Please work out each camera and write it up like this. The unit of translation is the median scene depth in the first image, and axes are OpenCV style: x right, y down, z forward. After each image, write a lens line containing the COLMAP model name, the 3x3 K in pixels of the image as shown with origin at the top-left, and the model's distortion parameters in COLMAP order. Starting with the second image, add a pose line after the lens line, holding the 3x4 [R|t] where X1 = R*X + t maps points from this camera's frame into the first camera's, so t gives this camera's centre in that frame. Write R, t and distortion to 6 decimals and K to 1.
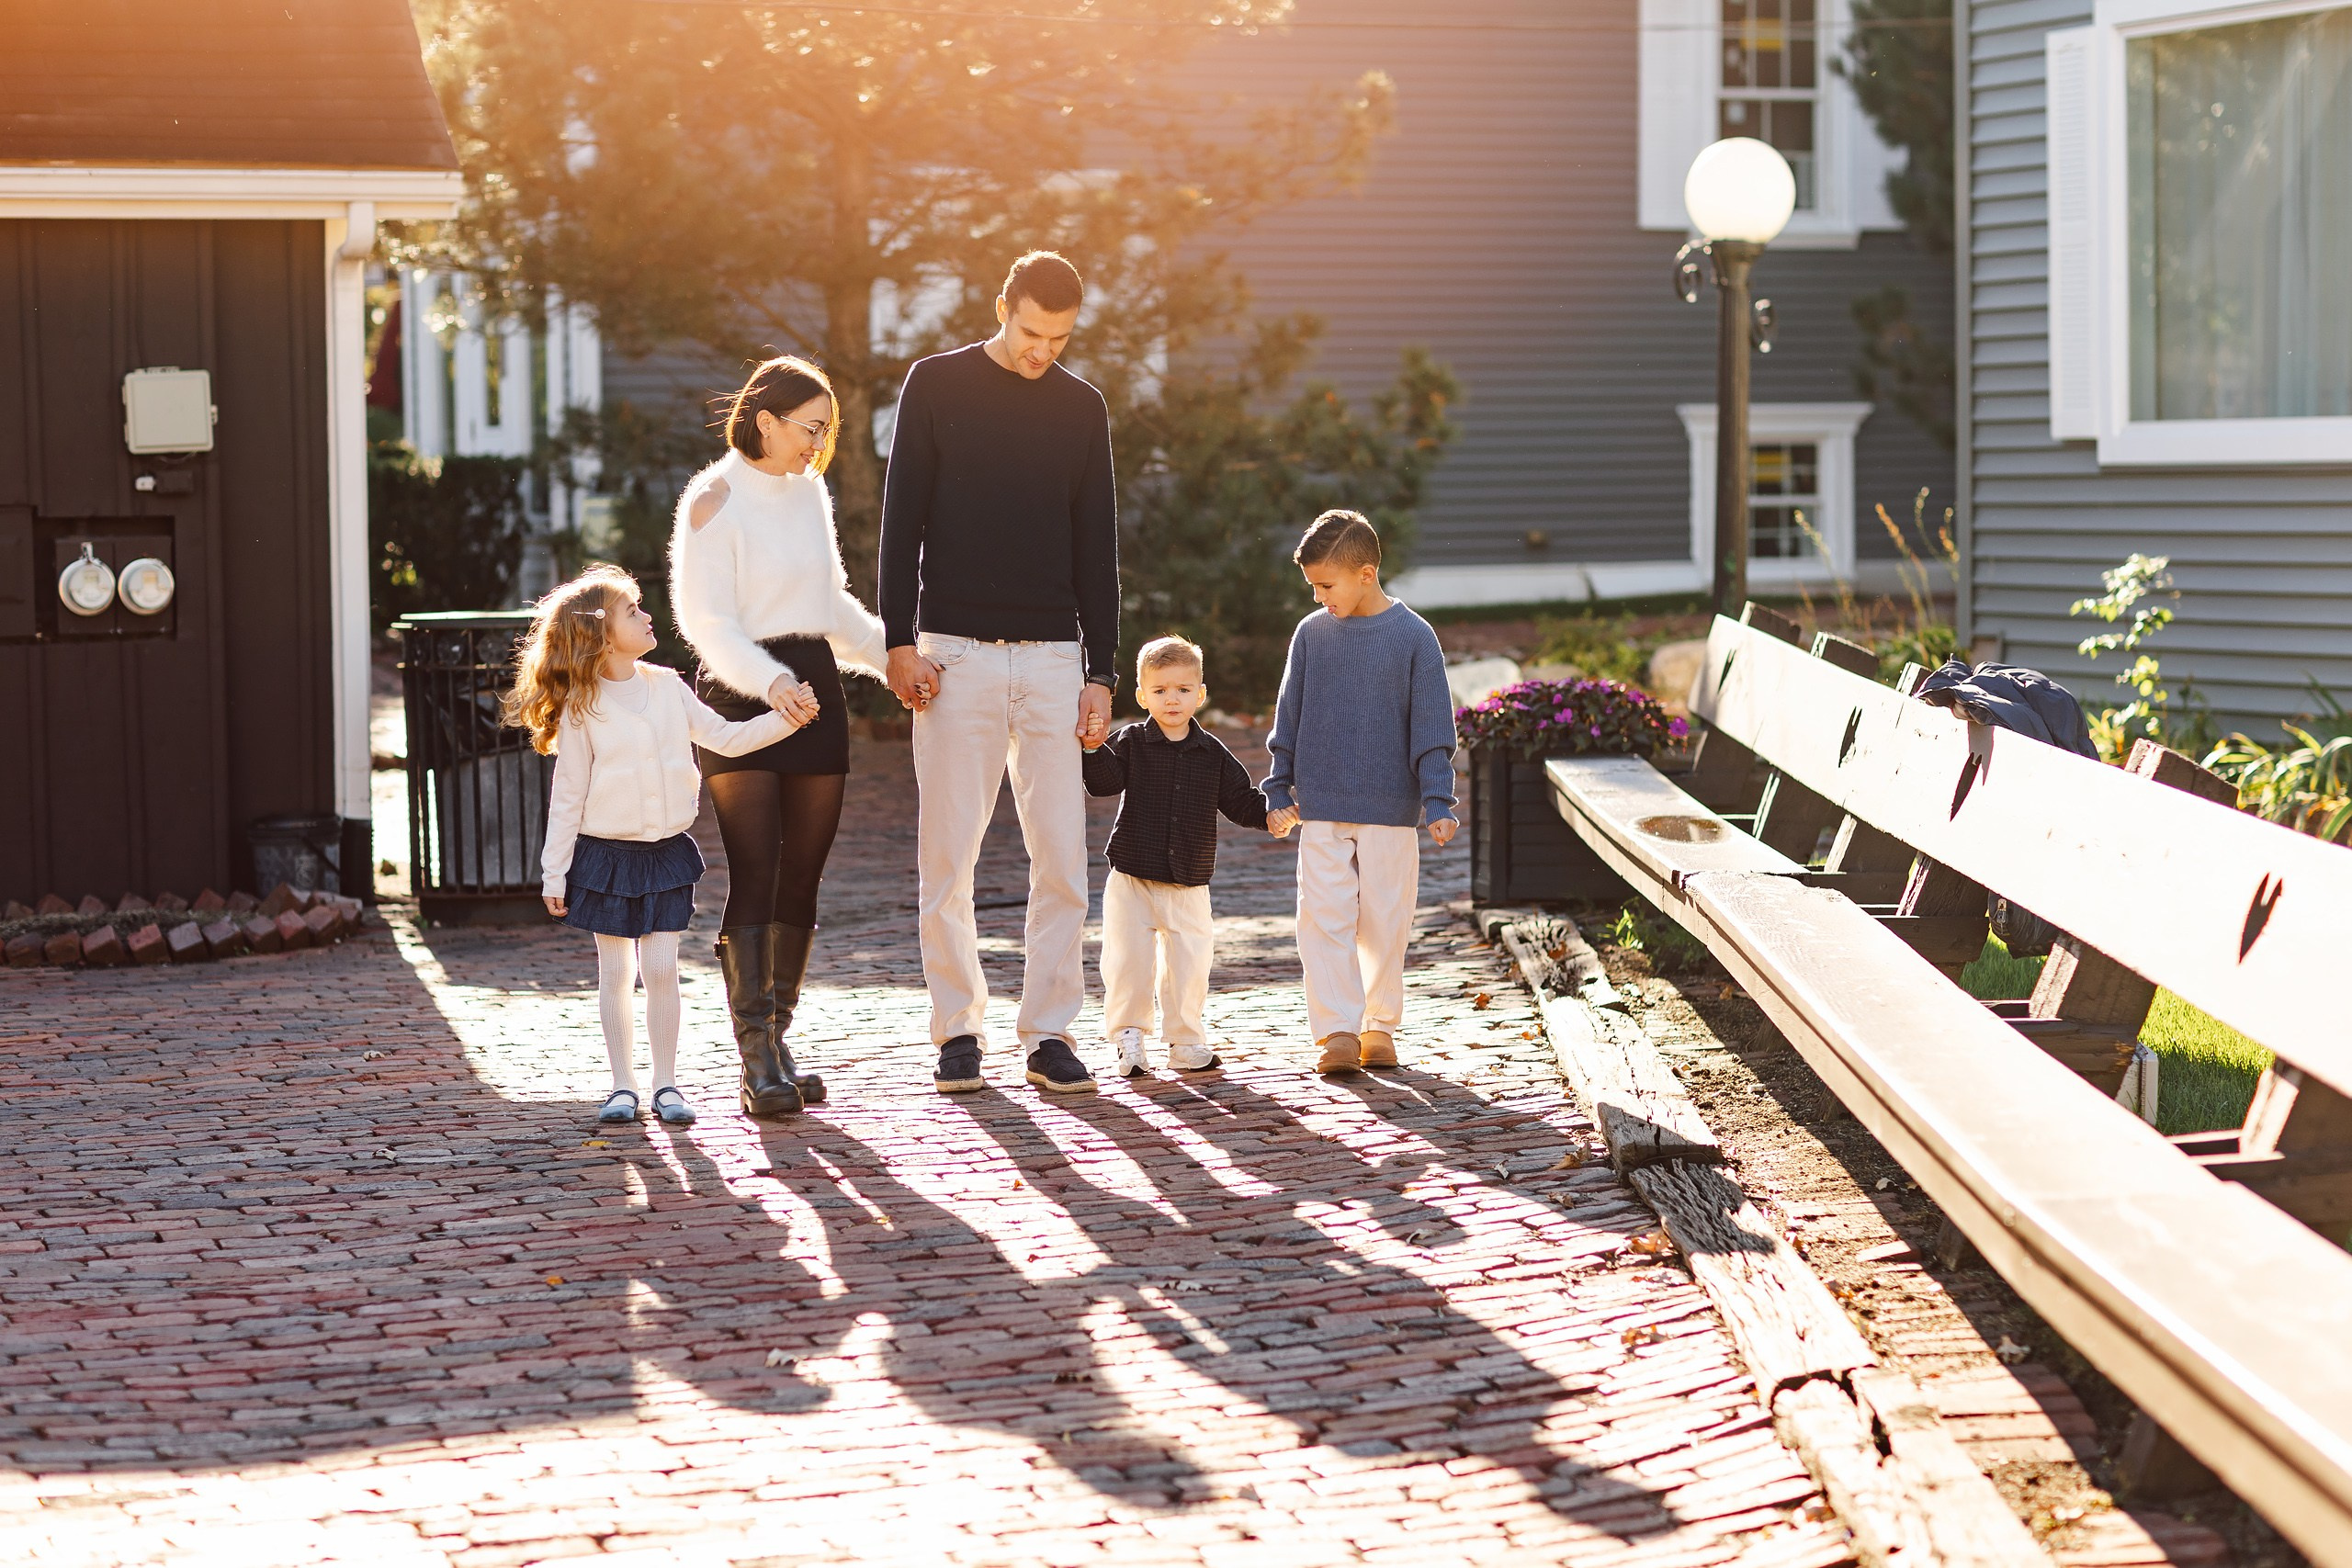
lens RADIAL K [[5397.9, 0, 1183.2], [0, 5397.9, 747.2], [0, 0, 1]] dist [0.066681, 0.113103]
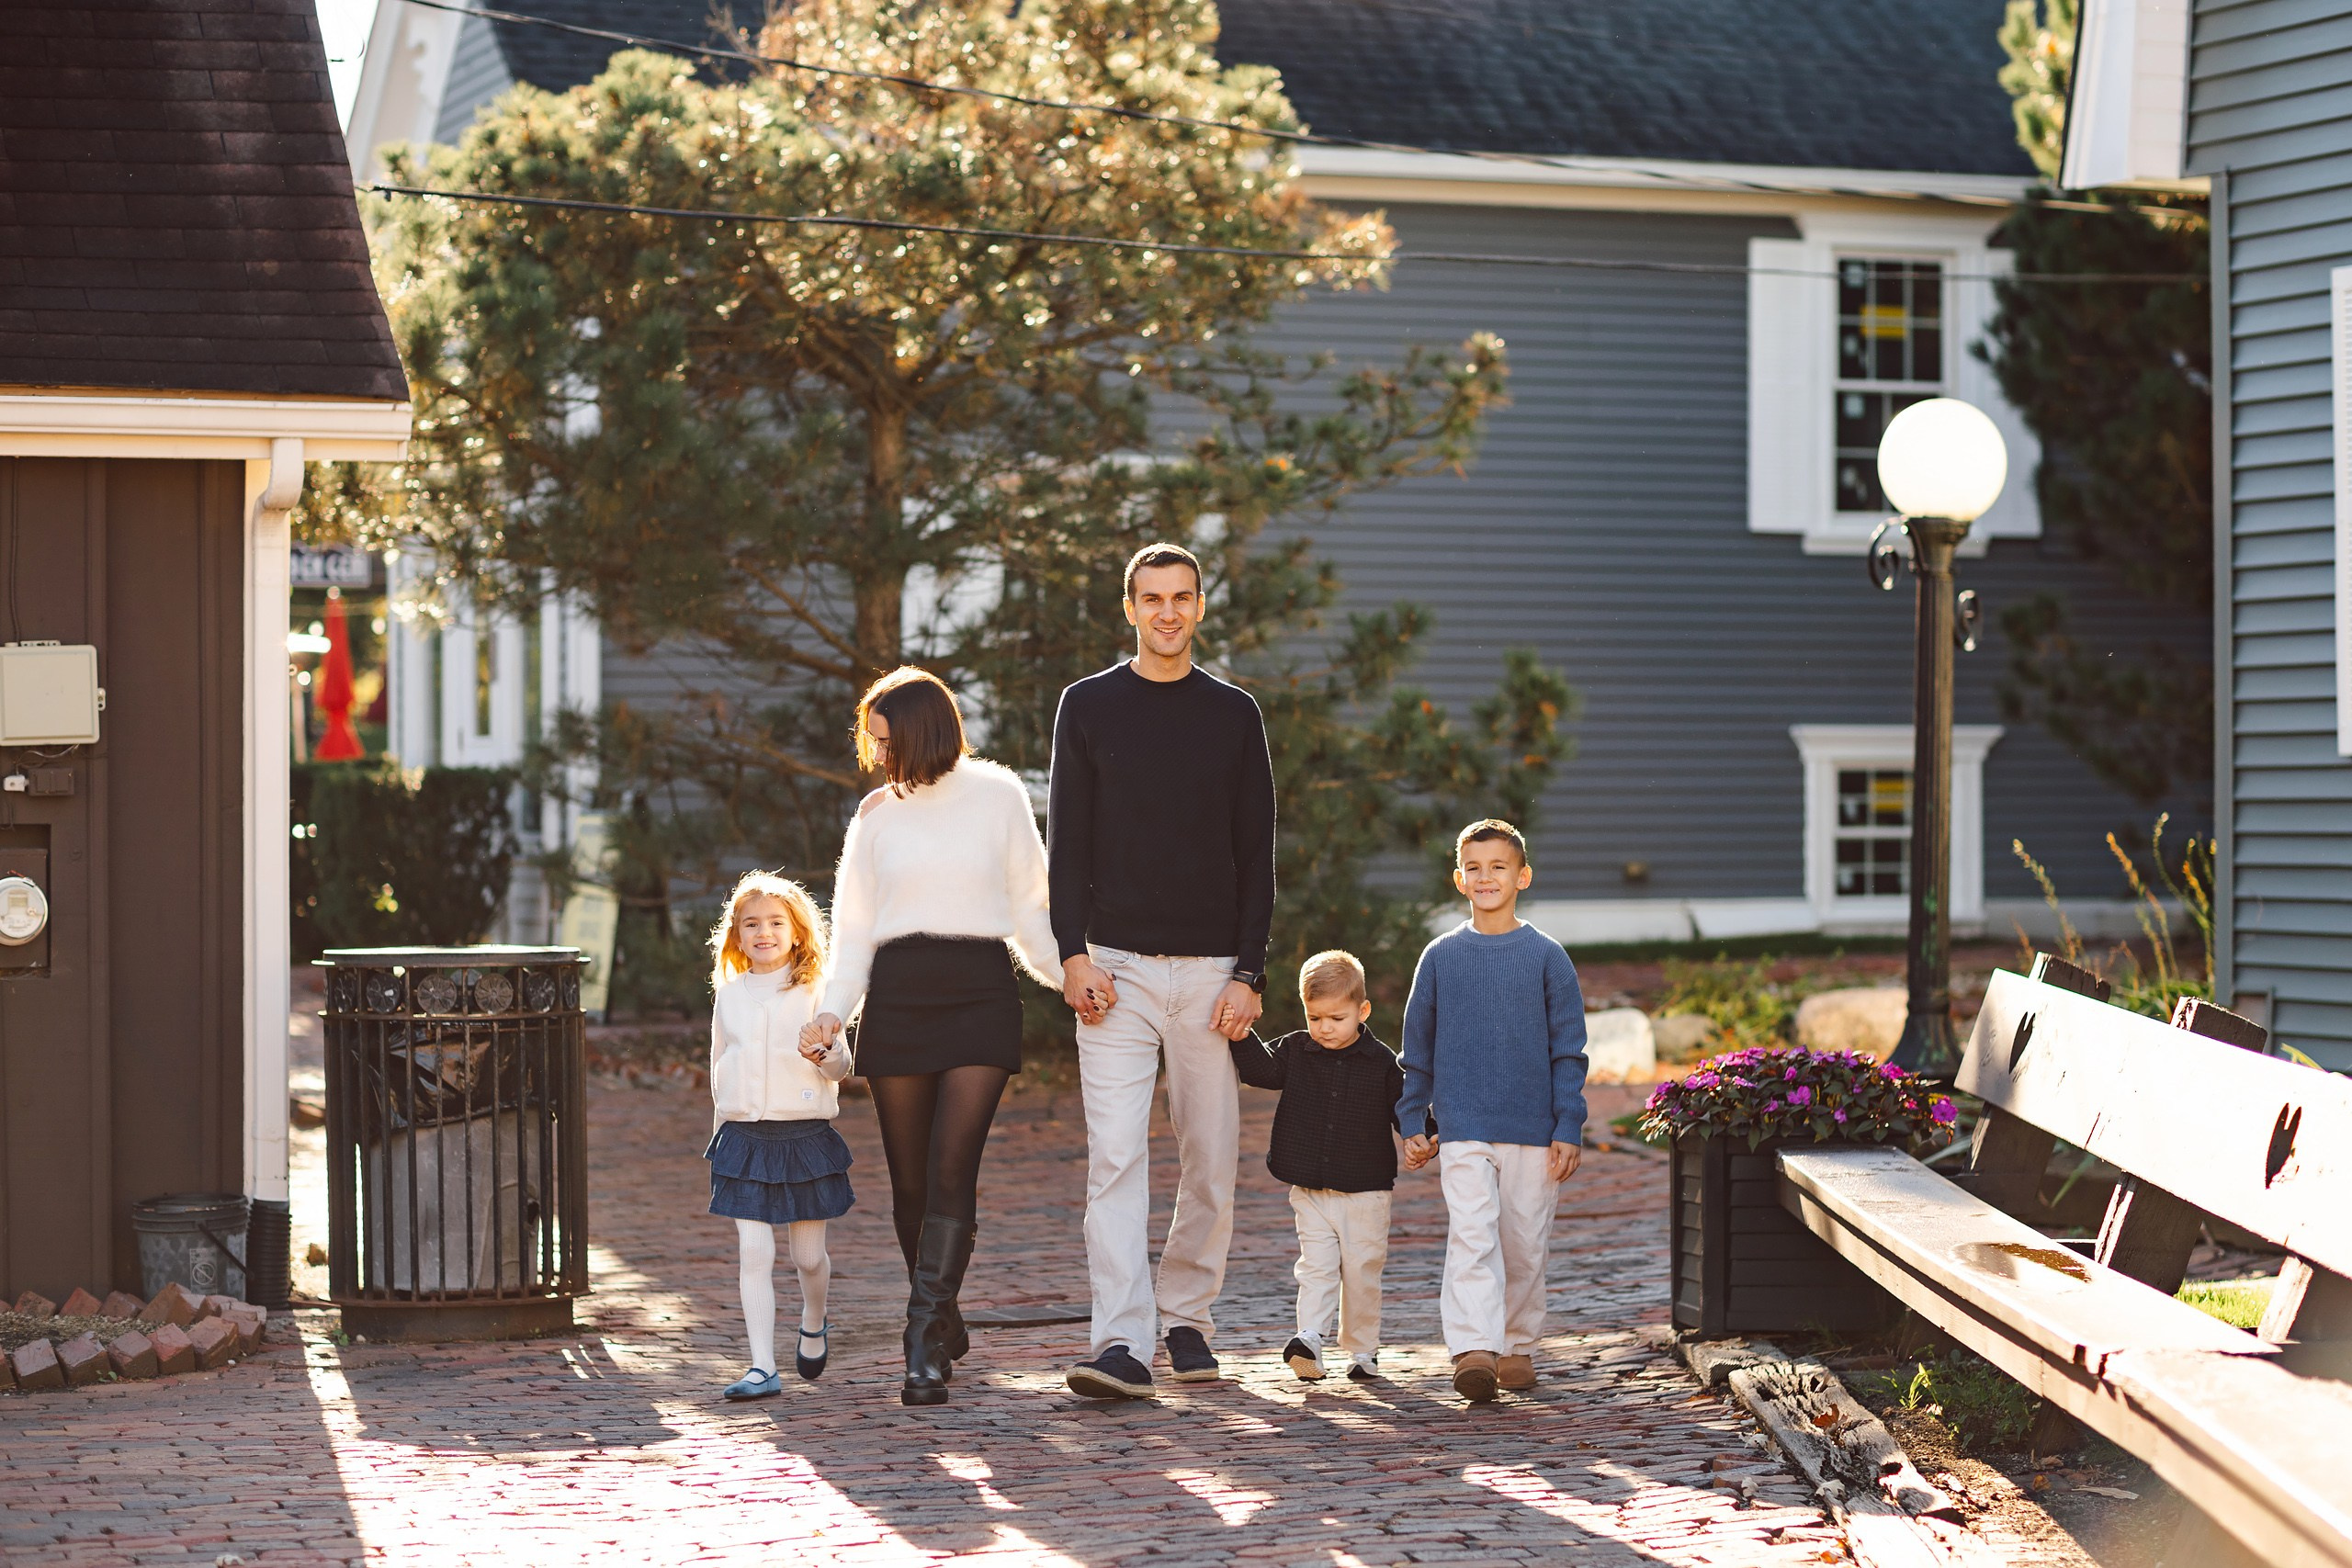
lens RADIAL K [[5407.1, 0, 1174.1], [0, 5407.1, 782.1], [0, 0, 1]] dist [-0.052260, -0.322360]
pose [[0.999937, 0.010044, -0.004985, -0.015003], [-0.010301, 0.998447, -0.054746, -0.006740], [0.004428, 0.054794, 0.998488, 0.200588]]
